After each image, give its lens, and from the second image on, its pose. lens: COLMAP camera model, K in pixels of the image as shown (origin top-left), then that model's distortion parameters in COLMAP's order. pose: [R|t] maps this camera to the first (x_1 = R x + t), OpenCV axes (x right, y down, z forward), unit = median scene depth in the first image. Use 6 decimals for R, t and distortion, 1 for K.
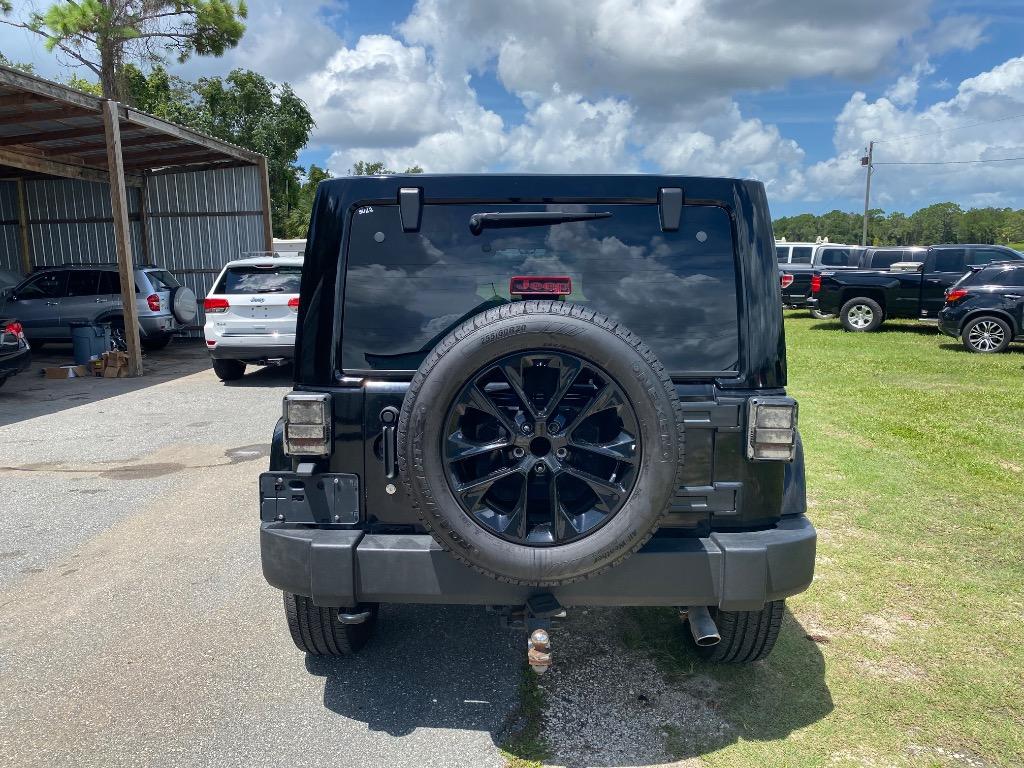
lens RADIAL K [[786.5, 0, 499.5], [0, 786.5, 394.8], [0, 0, 1]] dist [0.013986, -0.007381]
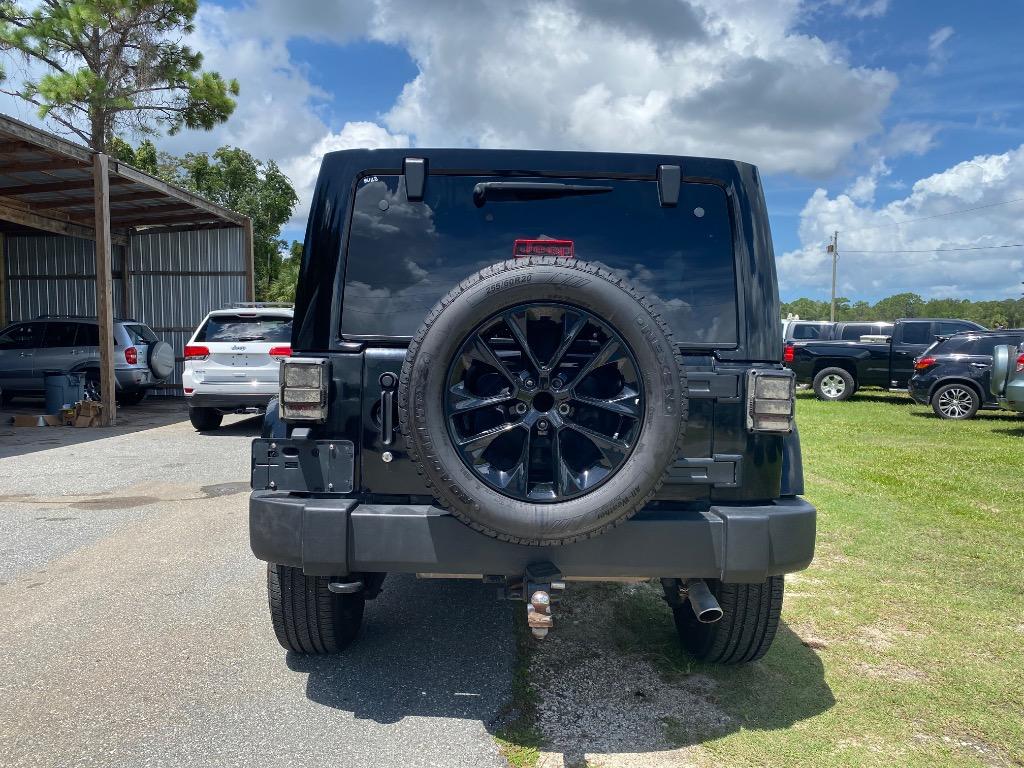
lens RADIAL K [[786.5, 0, 502.4], [0, 786.5, 391.4], [0, 0, 1]] dist [0.013986, -0.007381]
pose [[0.999237, 0.018264, 0.034524, -0.007480], [-0.014581, 0.994464, -0.104059, 0.034450], [-0.036234, 0.103476, 0.993972, 0.003009]]
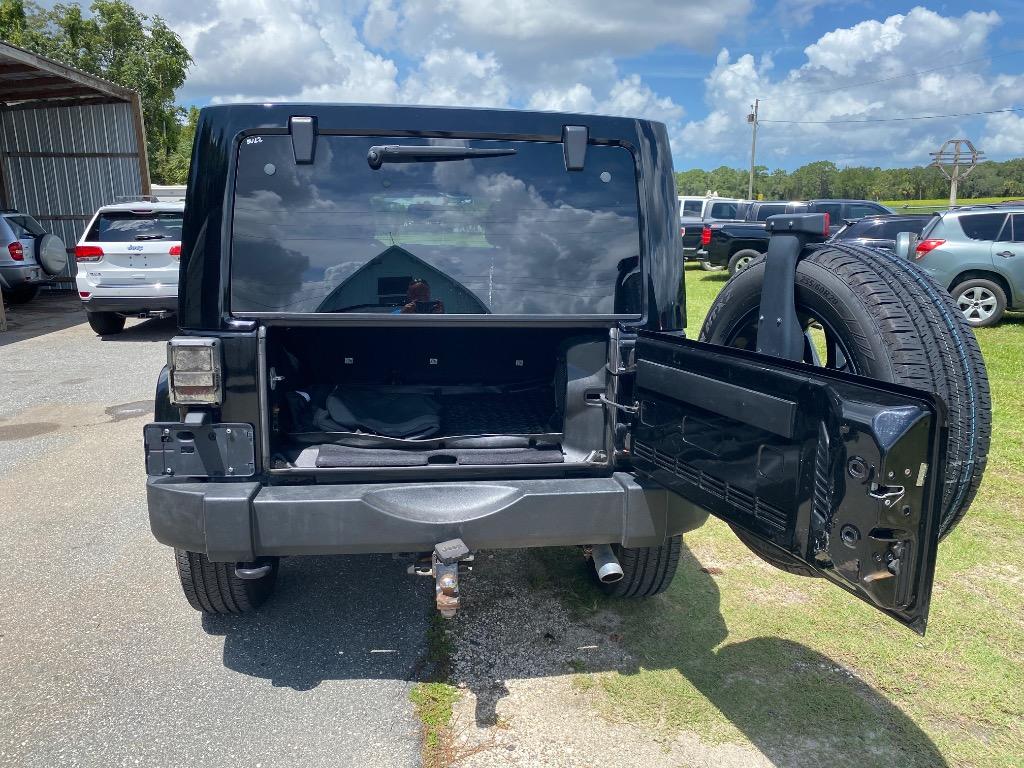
lens RADIAL K [[786.5, 0, 507.8], [0, 786.5, 393.4], [0, 0, 1]] dist [0.013986, -0.007381]
pose [[0.990463, -0.019596, 0.136379, -0.001036], [0.011858, 0.998285, 0.057326, 0.003537], [-0.137268, -0.055162, 0.988997, 0.005299]]
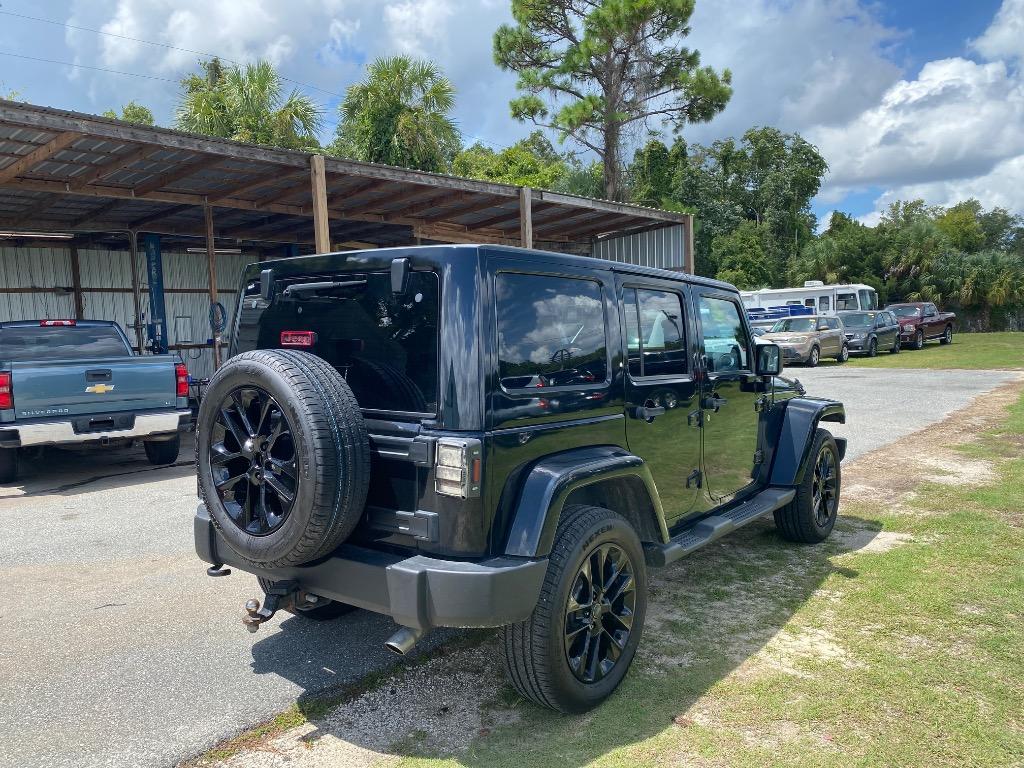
lens RADIAL K [[786.5, 0, 491.9], [0, 786.5, 391.4], [0, 0, 1]] dist [0.013986, -0.007381]
pose [[0.789027, 0.037432, -0.613217, 0.258301], [-0.078128, 0.996152, -0.039720, -0.005968], [0.609371, 0.079249, 0.788915, 0.038471]]
